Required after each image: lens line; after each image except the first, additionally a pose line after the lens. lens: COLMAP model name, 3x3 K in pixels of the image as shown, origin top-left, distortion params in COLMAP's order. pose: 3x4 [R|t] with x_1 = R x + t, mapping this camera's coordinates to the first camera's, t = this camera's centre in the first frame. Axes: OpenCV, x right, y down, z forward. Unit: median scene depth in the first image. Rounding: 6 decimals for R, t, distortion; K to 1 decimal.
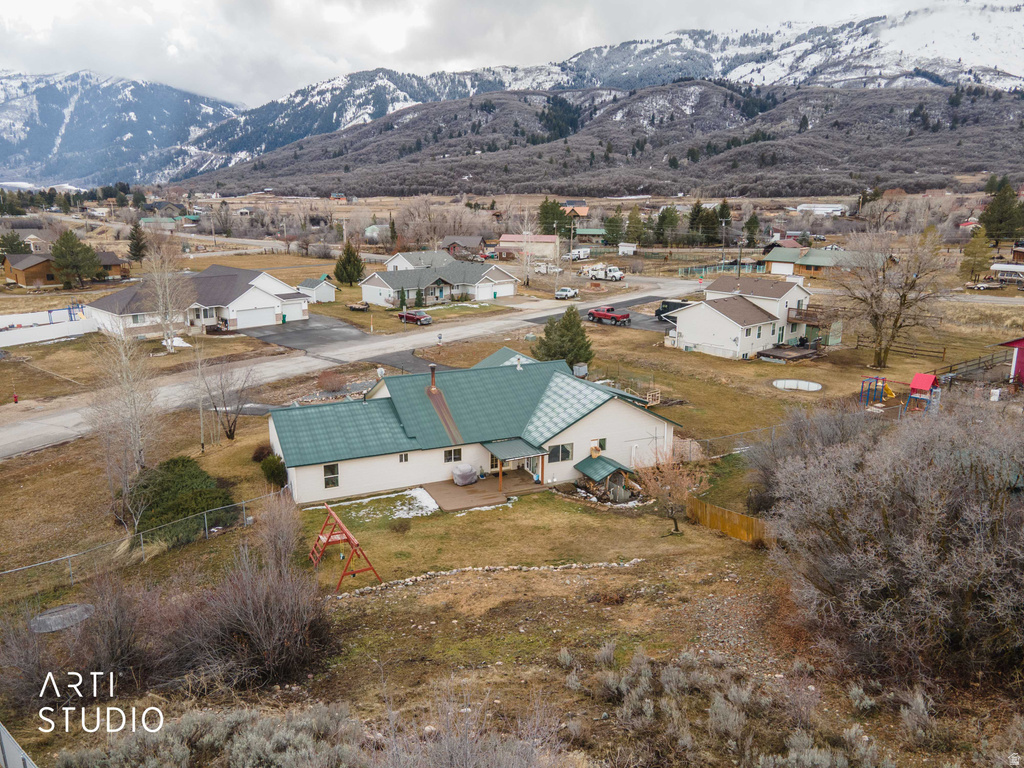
lens RADIAL K [[745.8, 0, 505.0], [0, 745.8, 376.5], [0, 0, 1]] dist [0.040110, 0.011358]
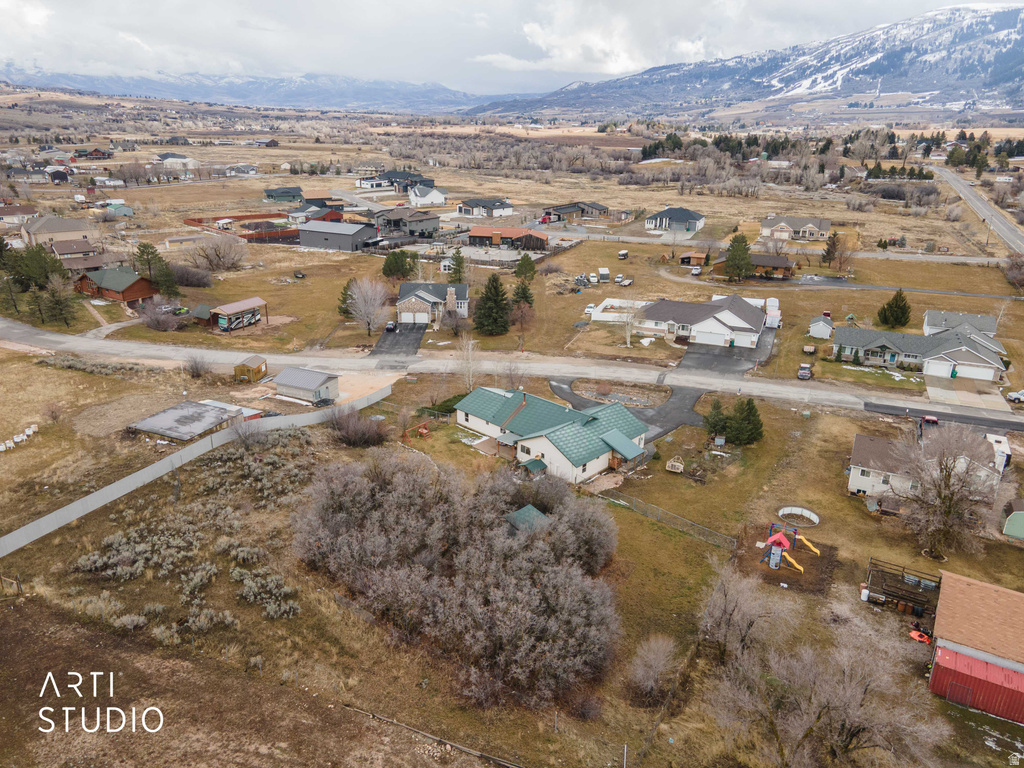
lens RADIAL K [[745.8, 0, 504.0], [0, 745.8, 372.9], [0, 0, 1]] dist [0.040110, 0.011358]
pose [[0.367216, 0.310623, -0.876736, 0.049494], [-0.228873, 0.943784, 0.238515, -0.016054], [0.901537, 0.113075, 0.417666, 0.000603]]
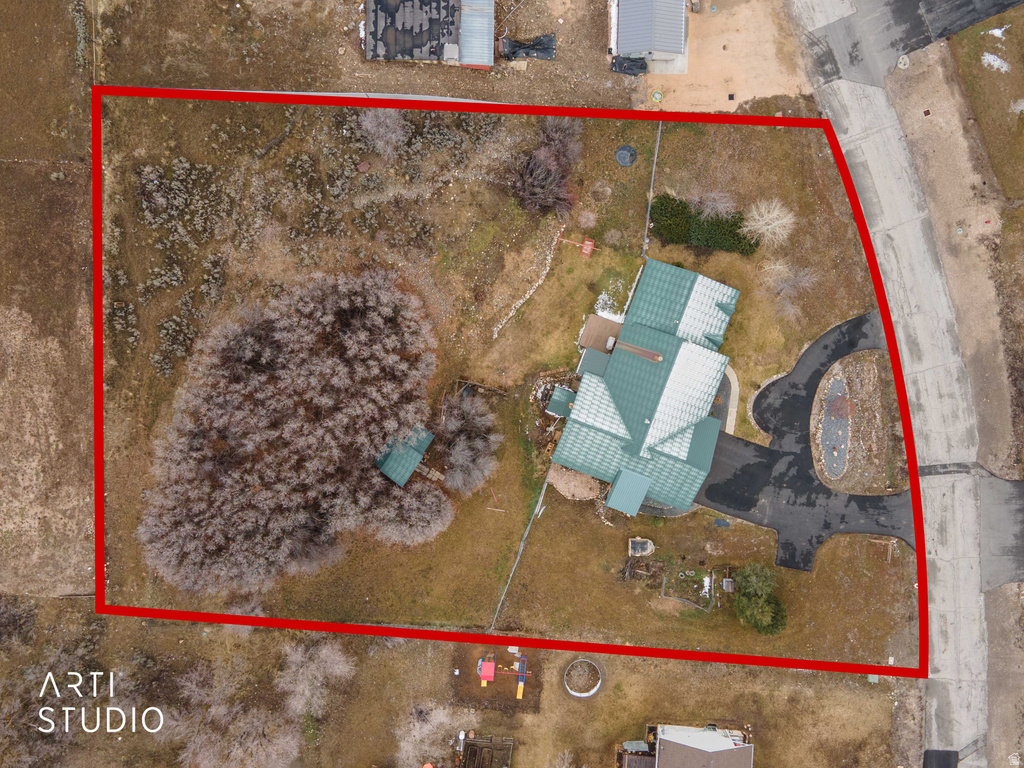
lens RADIAL K [[745.8, 0, 519.8], [0, 745.8, 376.3], [0, 0, 1]] dist [0.040110, 0.011358]
pose [[-0.708896, 0.704413, 0.035613, 0.002600], [-0.157671, -0.207485, 0.965448, -0.043369], [0.687463, 0.678787, 0.258150, 0.010692]]
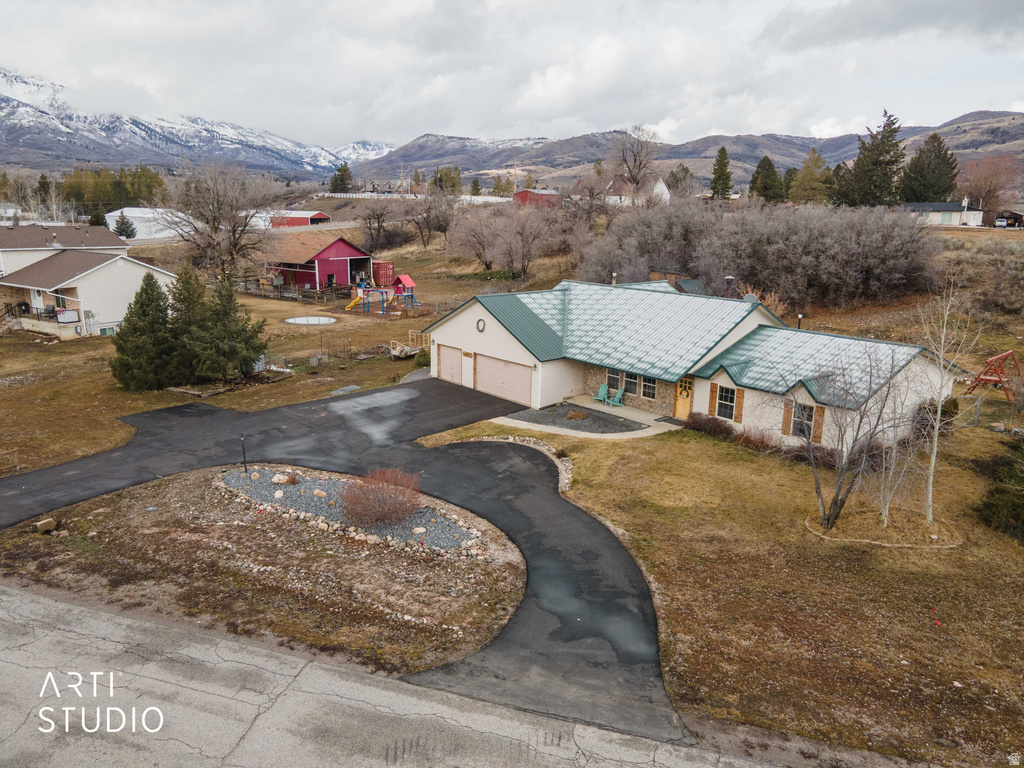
lens RADIAL K [[745.8, 0, 505.5], [0, 745.8, 377.5], [0, 0, 1]] dist [0.040110, 0.011358]
pose [[-0.257220, -0.227666, 0.939152, -0.022844], [0.211251, 0.935098, 0.284542, -0.005452], [-0.942980, 0.271586, -0.192431, 0.039208]]
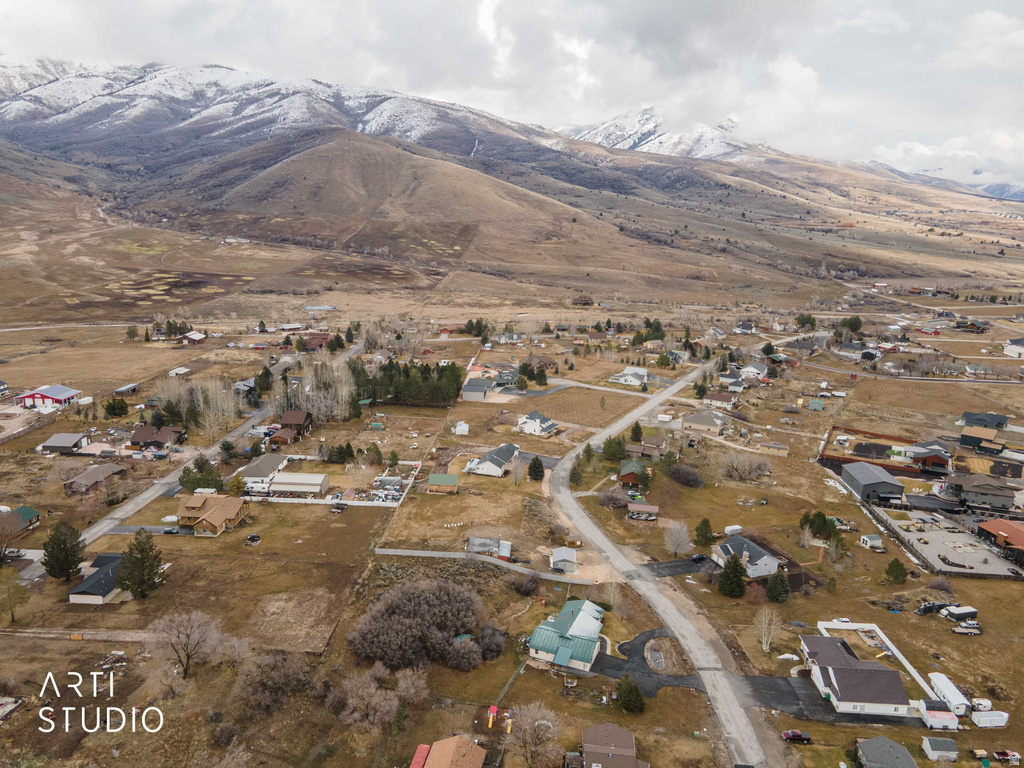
lens RADIAL K [[745.8, 0, 503.0], [0, 745.8, 380.3], [0, 0, 1]] dist [0.040110, 0.011358]
pose [[-0.741435, 0.136442, -0.657006, 0.075461], [-0.184957, 0.899627, 0.395552, -0.075069], [0.645031, 0.414794, -0.641779, 0.079682]]
